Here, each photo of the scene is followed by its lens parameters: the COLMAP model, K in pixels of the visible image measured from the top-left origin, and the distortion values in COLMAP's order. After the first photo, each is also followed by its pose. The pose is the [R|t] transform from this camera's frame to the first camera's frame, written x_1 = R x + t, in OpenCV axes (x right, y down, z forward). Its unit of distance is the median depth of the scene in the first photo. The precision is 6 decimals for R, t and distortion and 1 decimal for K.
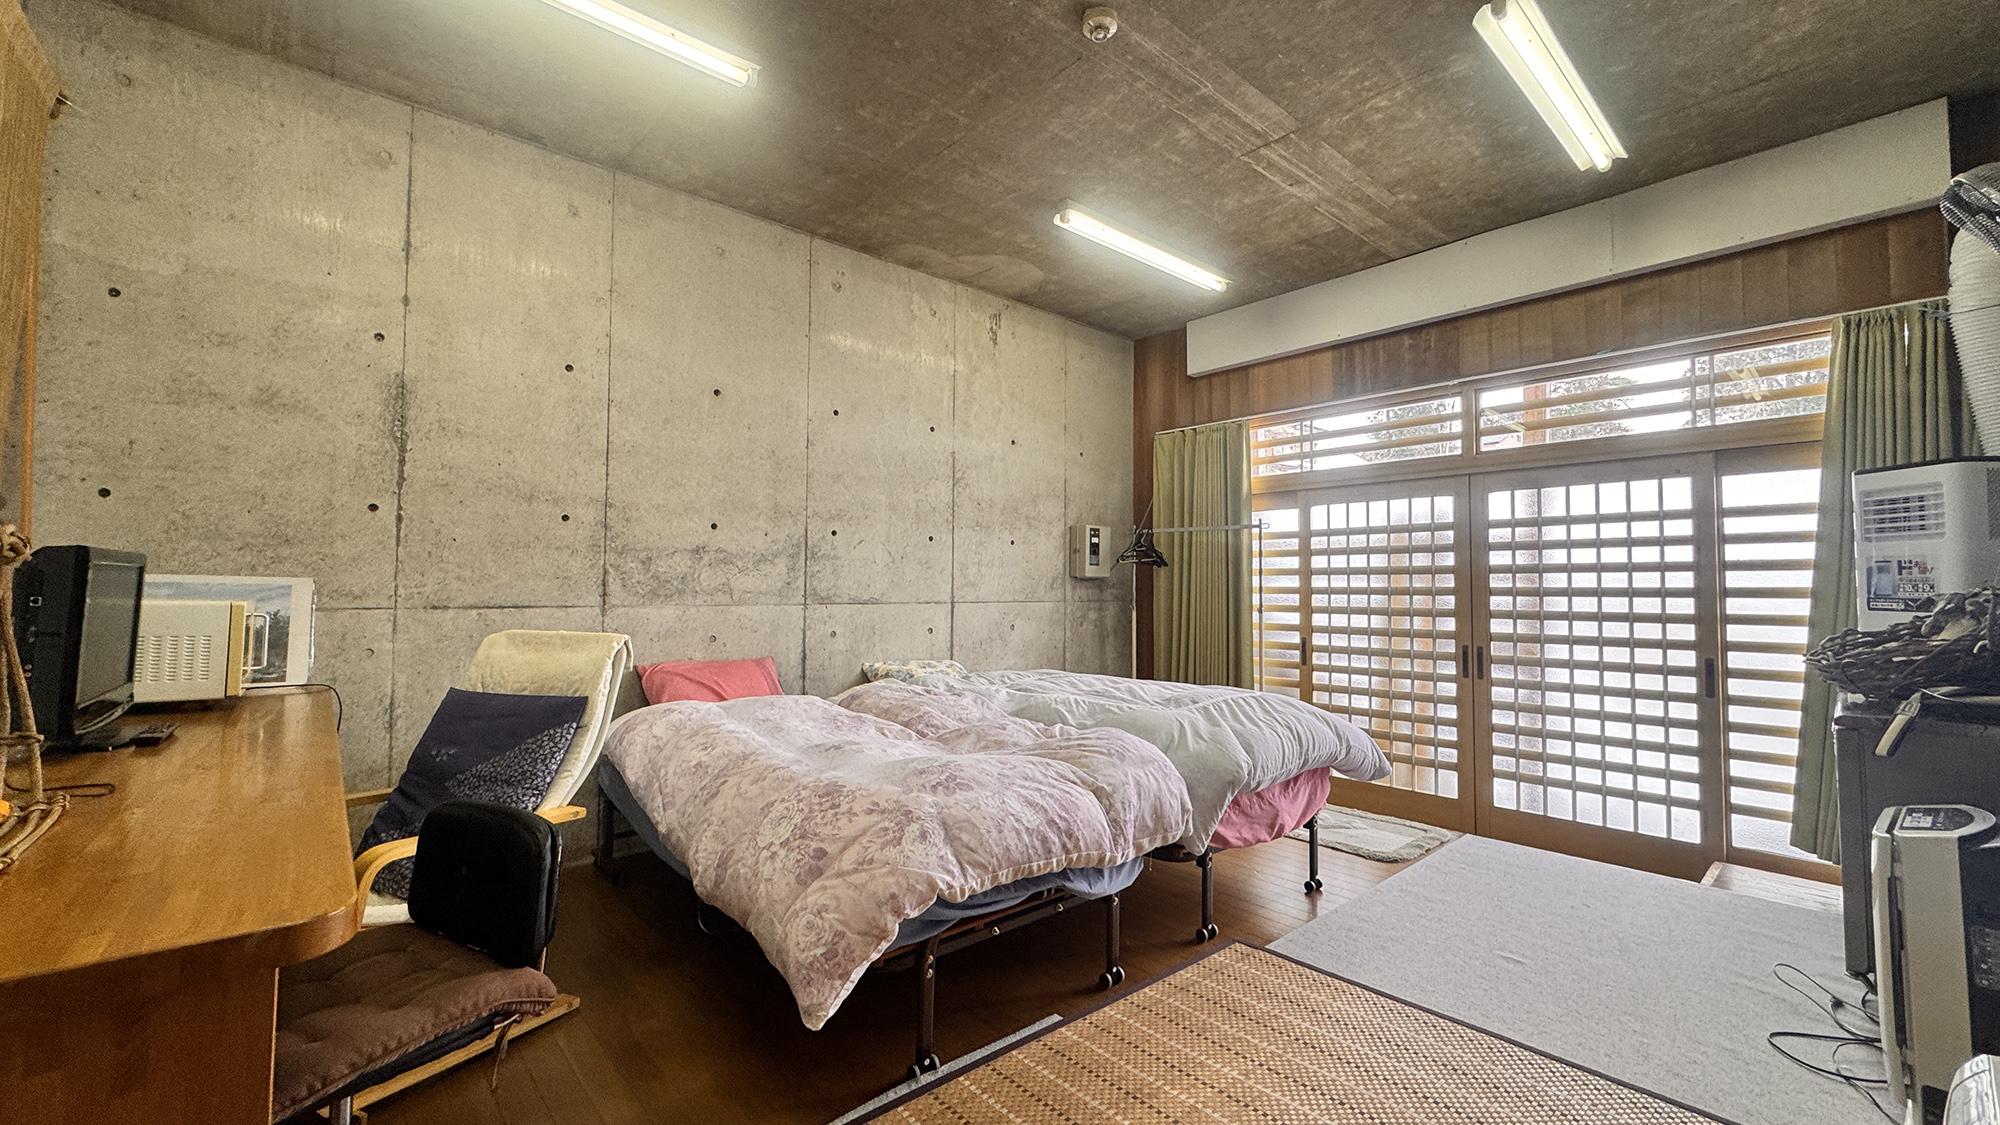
lens RADIAL K [[795.0, 0, 999.5], [0, 795.0, 560.2], [0, 0, 1]] dist [-0.000753, -0.000024]
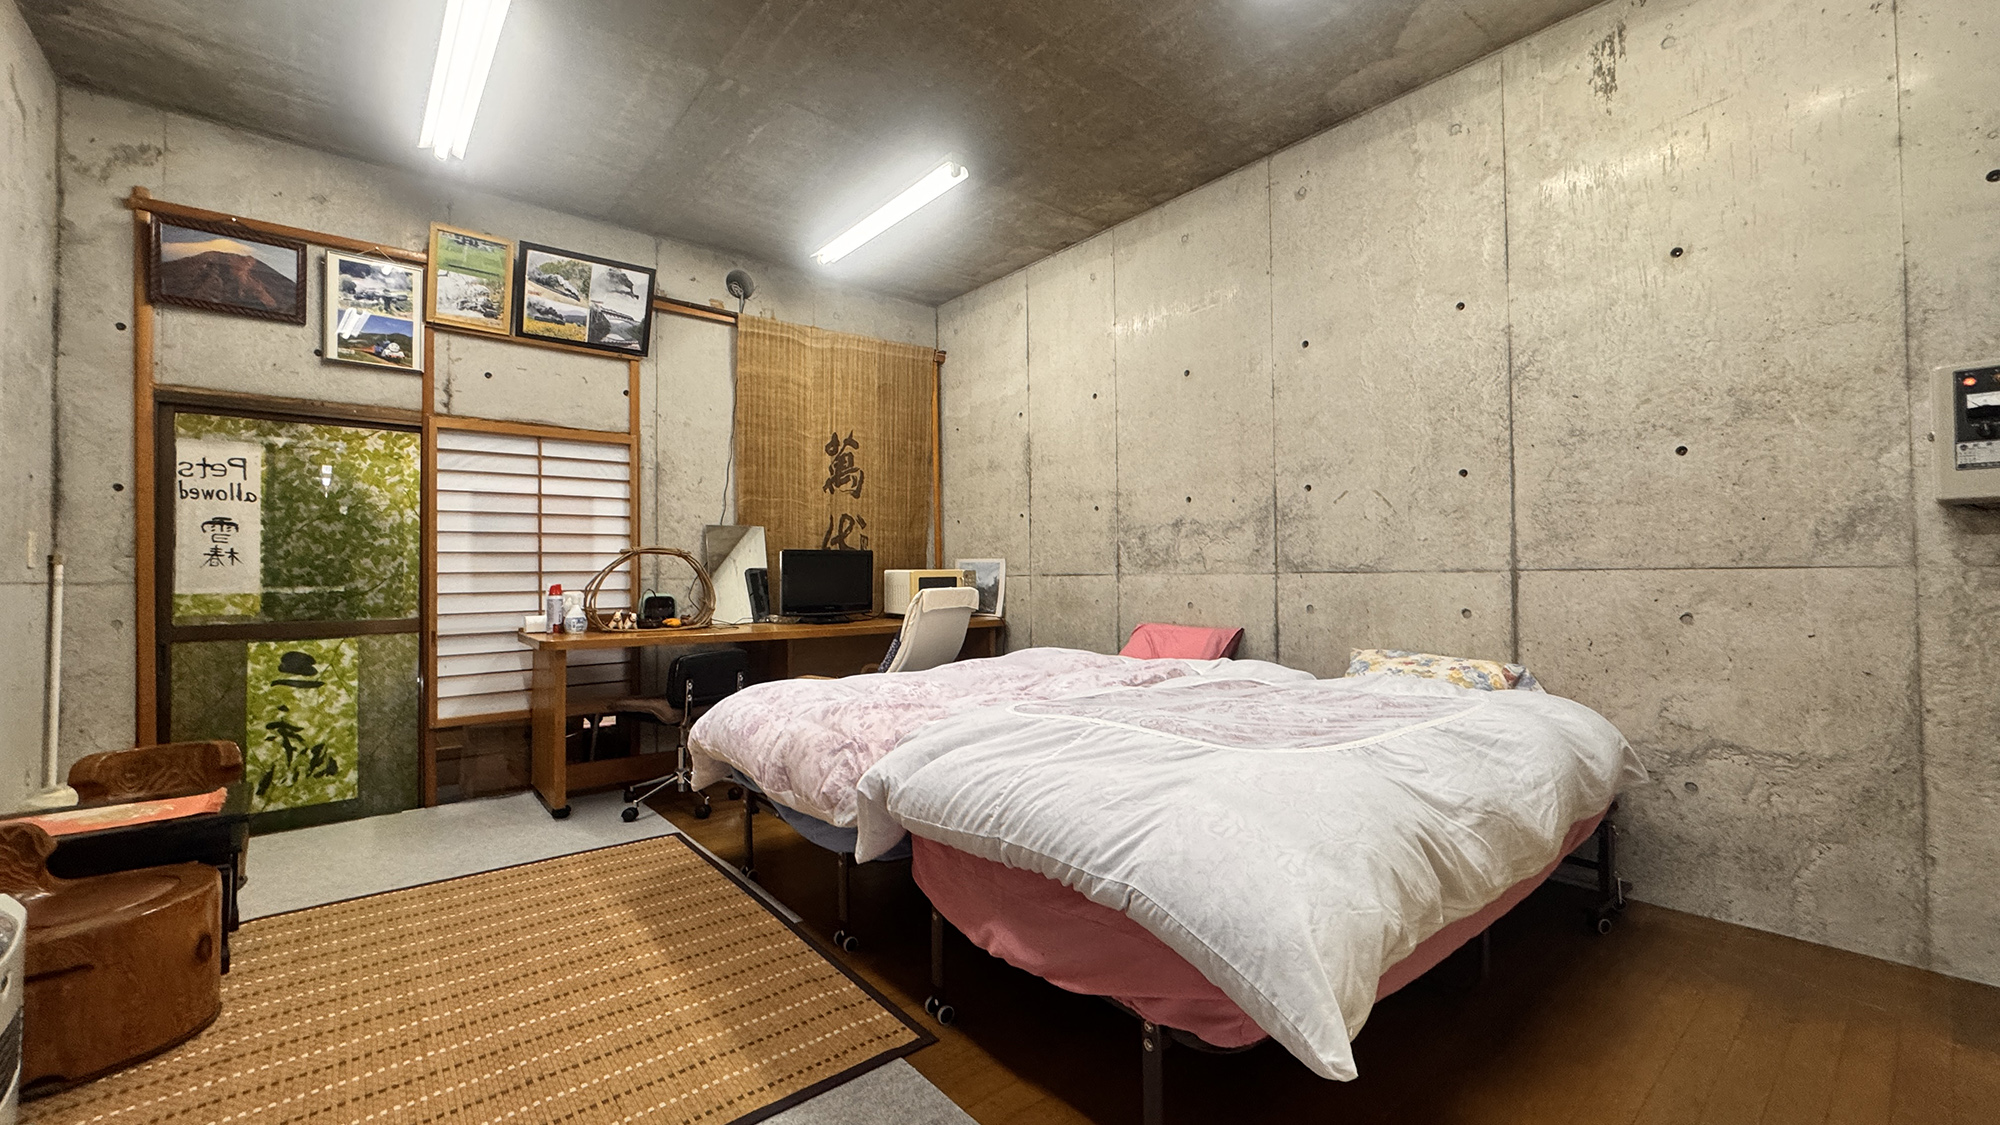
lens RADIAL K [[795.0, 0, 1009.3], [0, 795.0, 565.0], [0, 0, 1]] dist [-0.000753, -0.000024]
pose [[-0.019279, -0.022888, -0.999552, 0.679017], [0.040380, 0.998904, -0.023652, 0.057926], [0.998998, -0.040818, -0.018334, 0.748239]]
